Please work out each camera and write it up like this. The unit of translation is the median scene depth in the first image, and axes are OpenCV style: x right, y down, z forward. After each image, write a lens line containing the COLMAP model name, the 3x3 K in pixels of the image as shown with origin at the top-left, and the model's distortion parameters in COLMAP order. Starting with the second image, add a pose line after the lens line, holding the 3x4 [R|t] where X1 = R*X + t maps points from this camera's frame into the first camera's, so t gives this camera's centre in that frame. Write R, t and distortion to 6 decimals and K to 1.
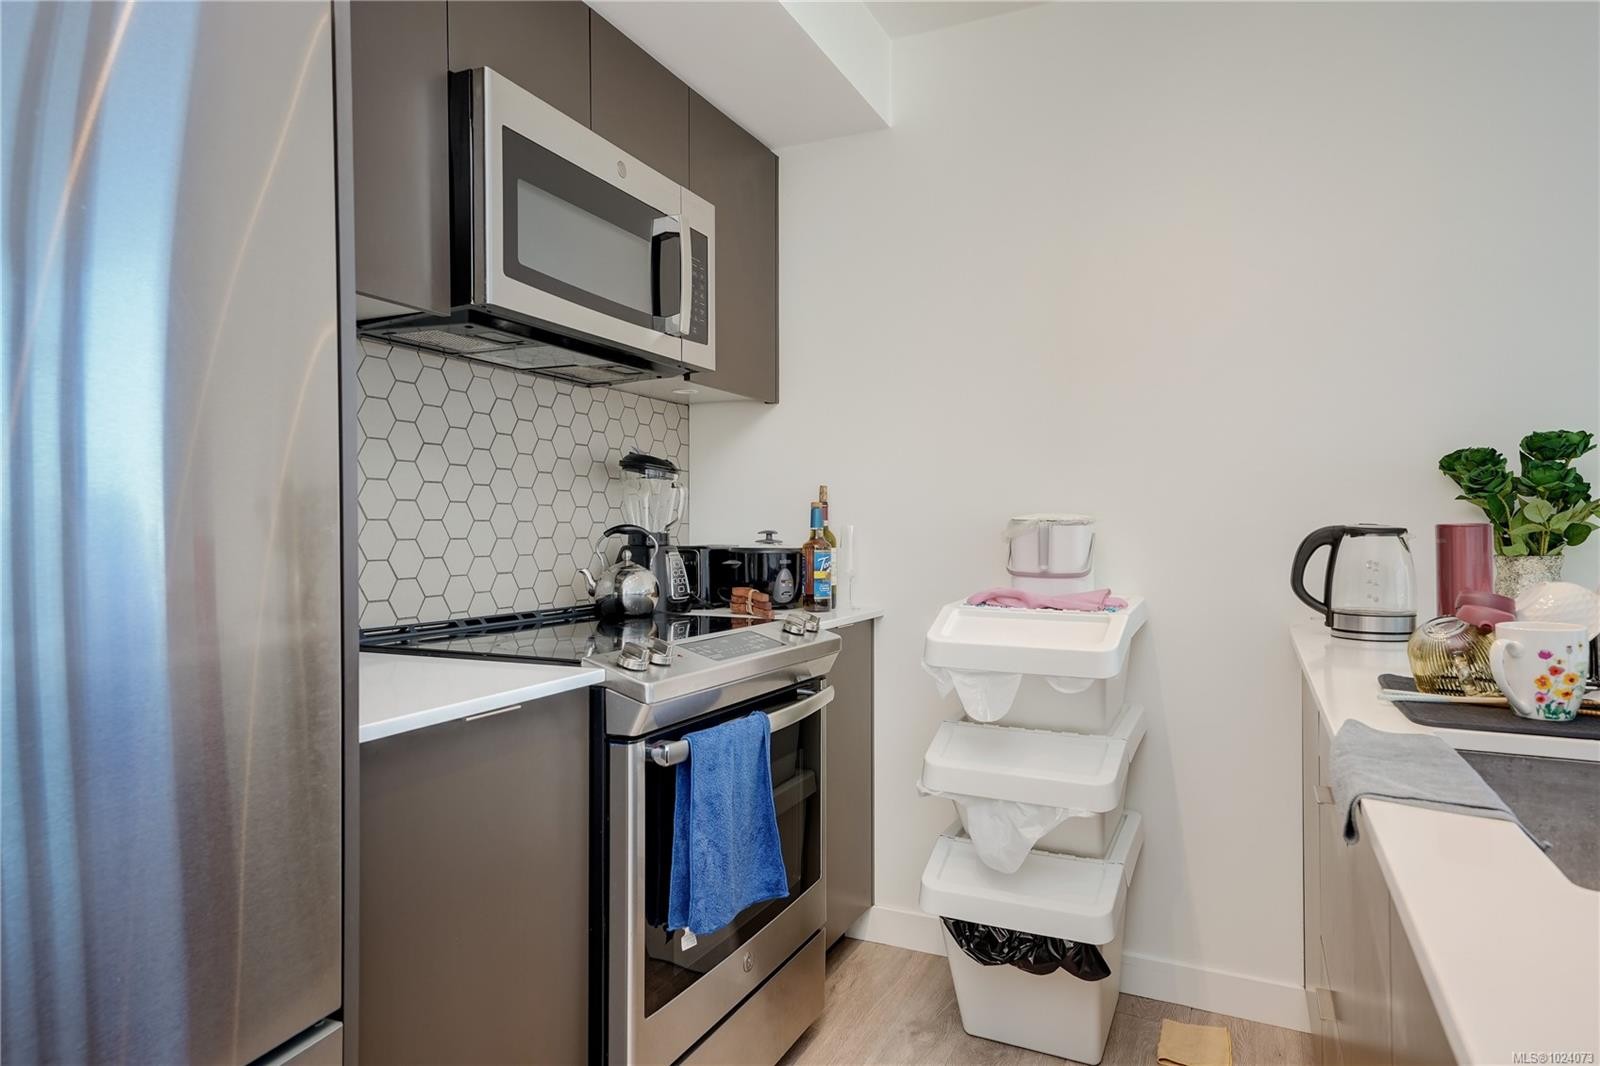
lens RADIAL K [[944.7, 0, 800.0], [0, 944.7, 533.0], [0, 0, 1]] dist [0.035517, -0.000153]
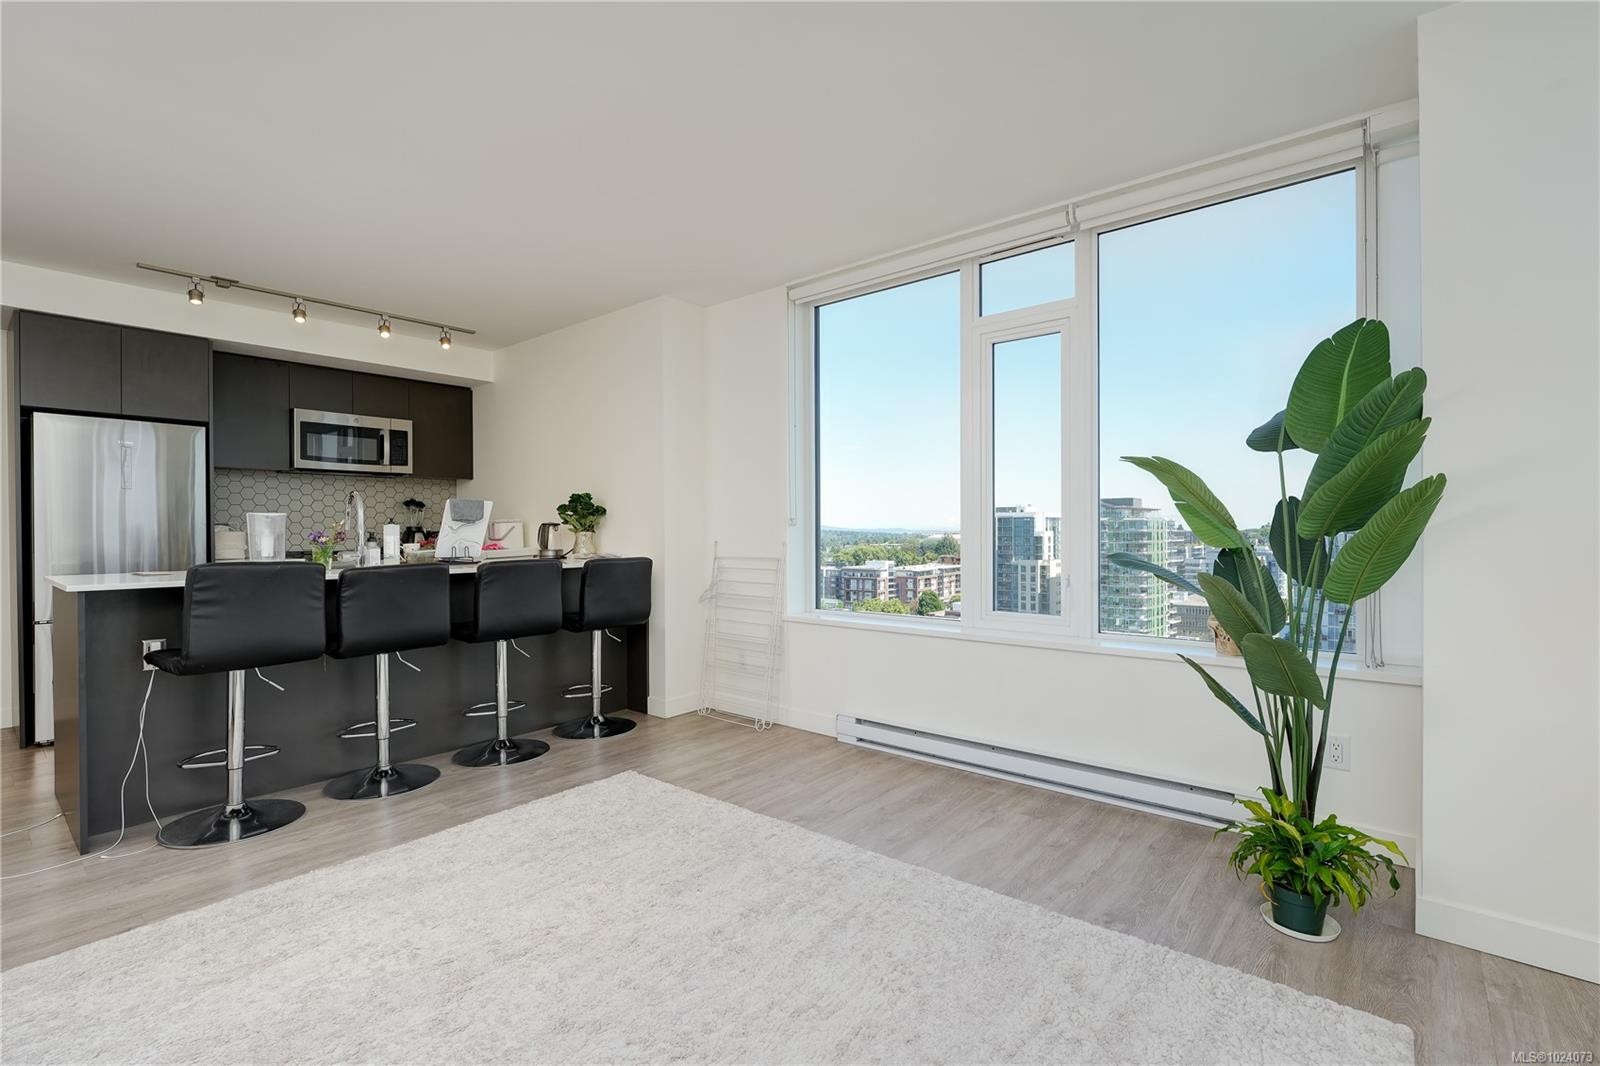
lens RADIAL K [[739.4, 0, 800.0], [0, 739.4, 533.0], [0, 0, 1]] dist [0.015180, -0.000286]
pose [[0.962677, -0.003154, -0.270635, 2.039496], [0.003115, 0.999995, -0.000573, 0.031468], [0.270635, -0.000291, 0.962682, -1.133497]]
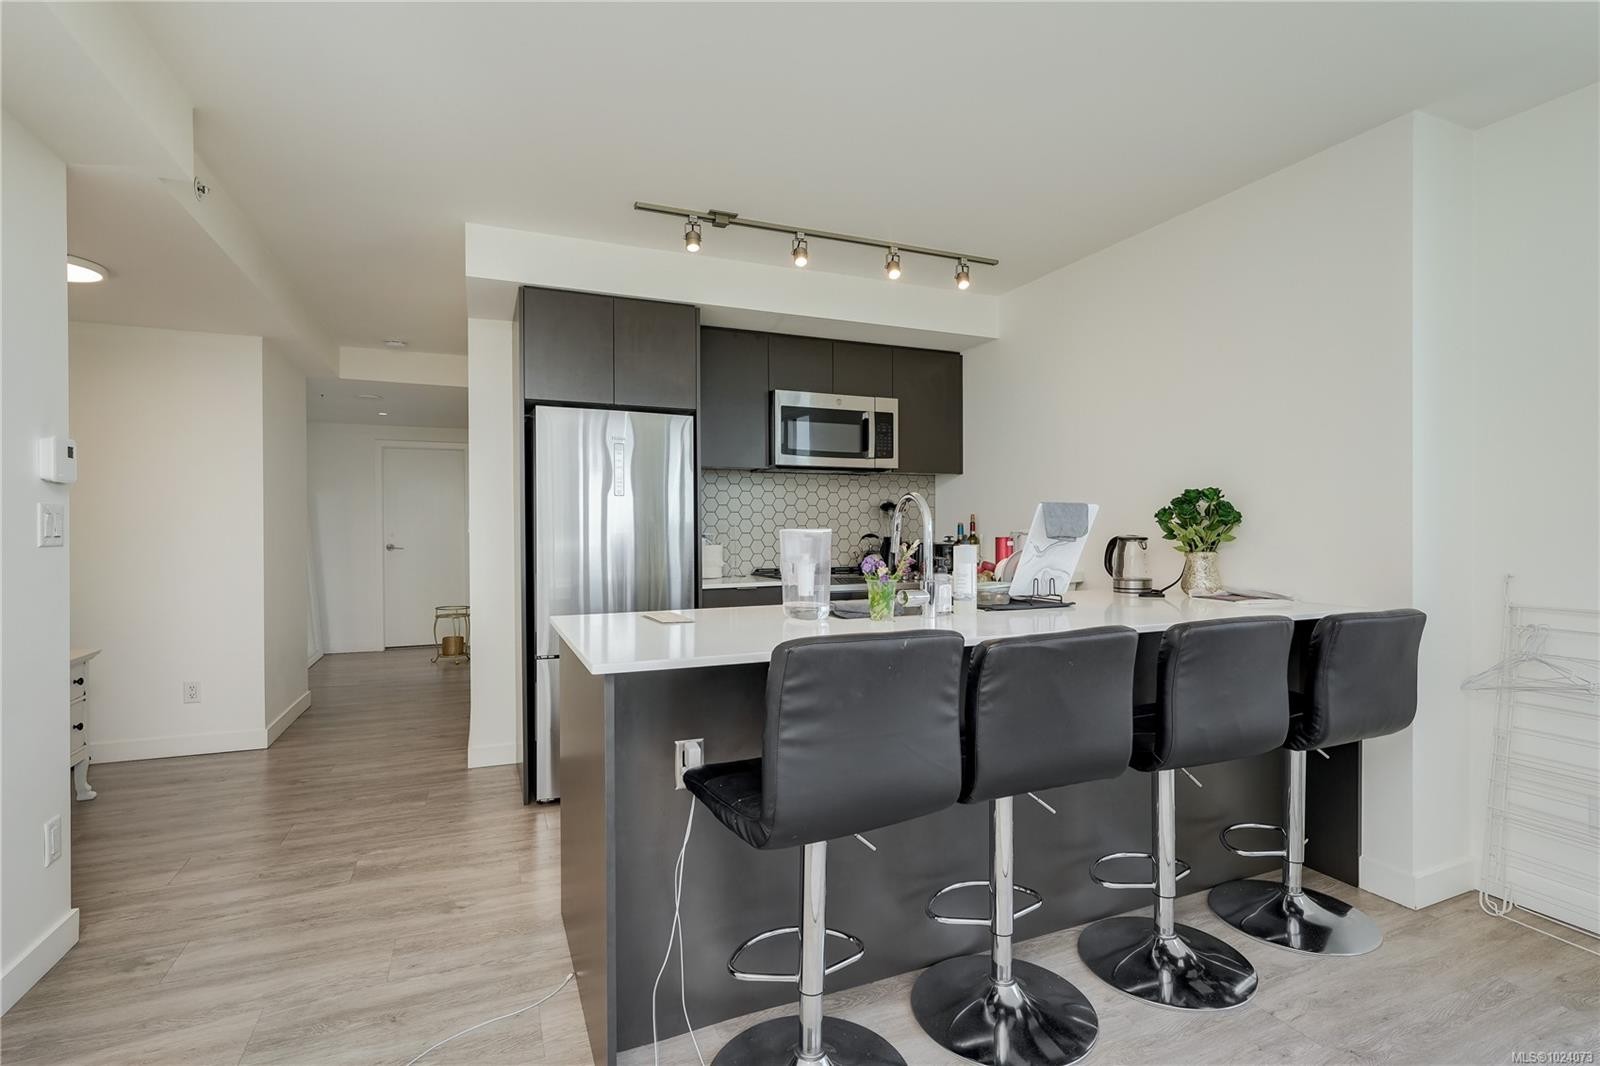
lens RADIAL K [[739.4, 0, 800.0], [0, 739.4, 533.0], [0, 0, 1]] dist [0.015180, -0.000286]
pose [[0.757036, 0.000646, -0.653372, 1.058017], [0.000518, 0.999999, 0.001590, -0.016528], [0.653373, -0.001542, 0.757035, -0.626796]]
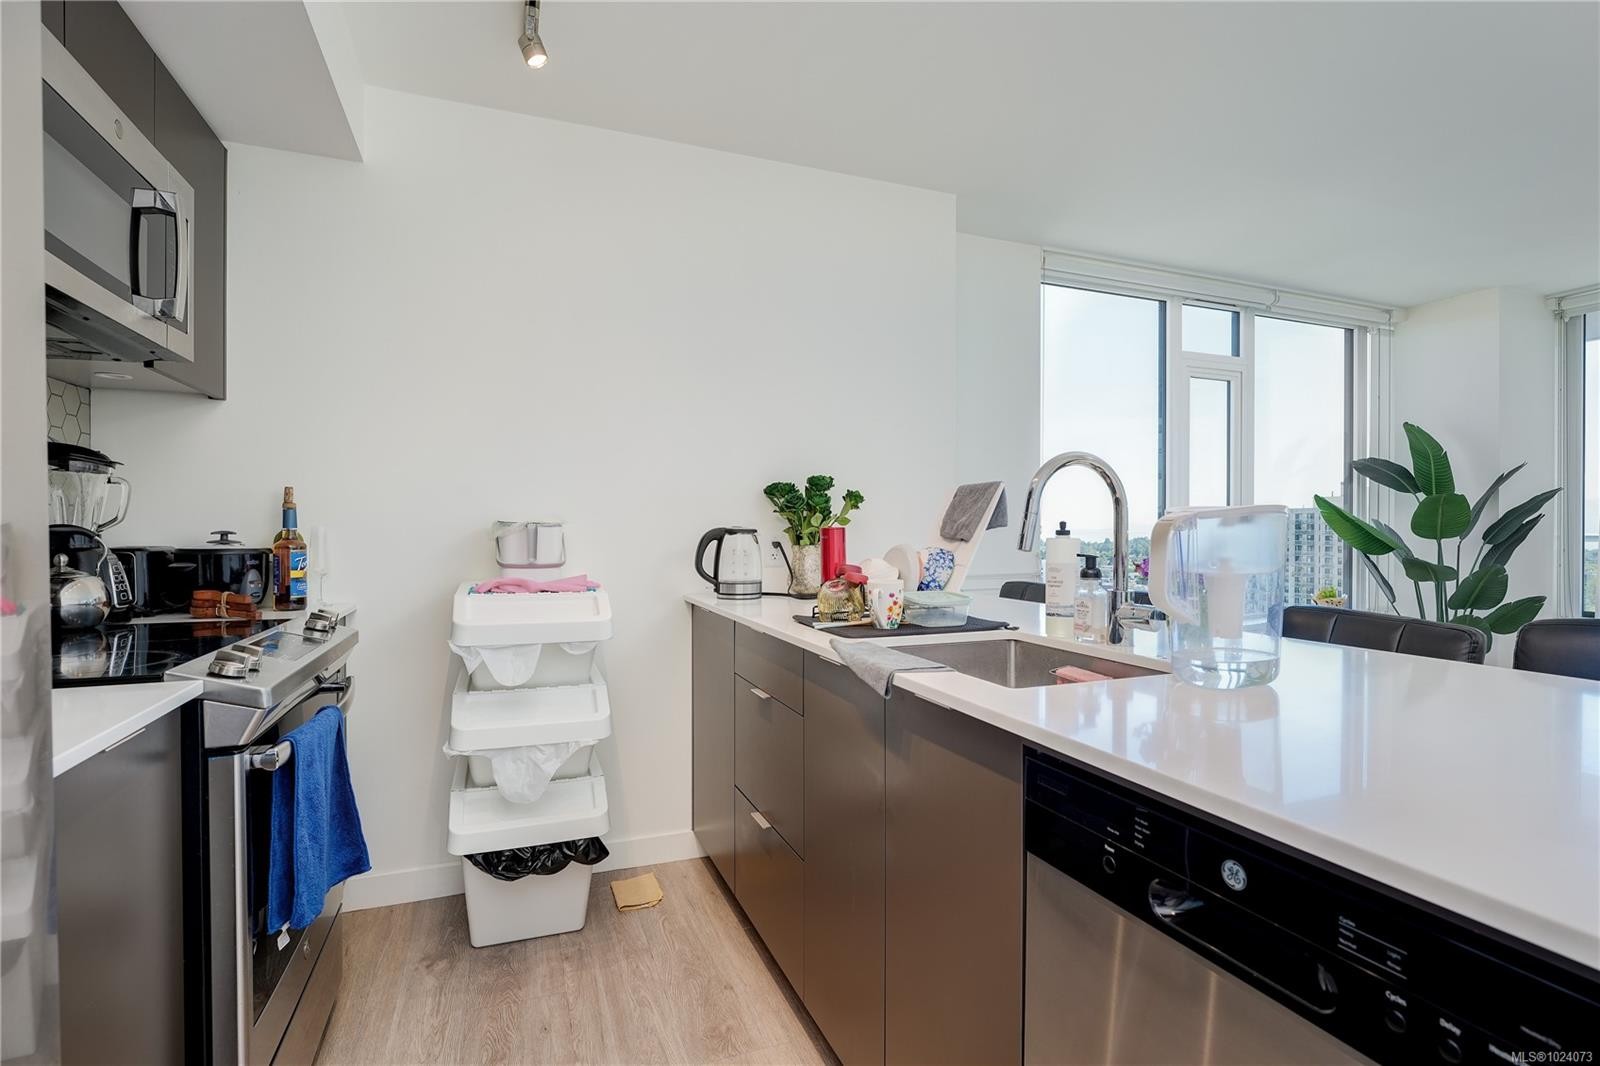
lens RADIAL K [[767.5, 0, 800.0], [0, 767.5, 533.0], [0, 0, 1]] dist [-0.002830, -0.000448]
pose [[0.688901, -0.002850, 0.724849, -0.260535], [0.001752, 0.999996, 0.002267, -0.001620], [-0.724853, -0.000292, 0.688904, 0.037995]]
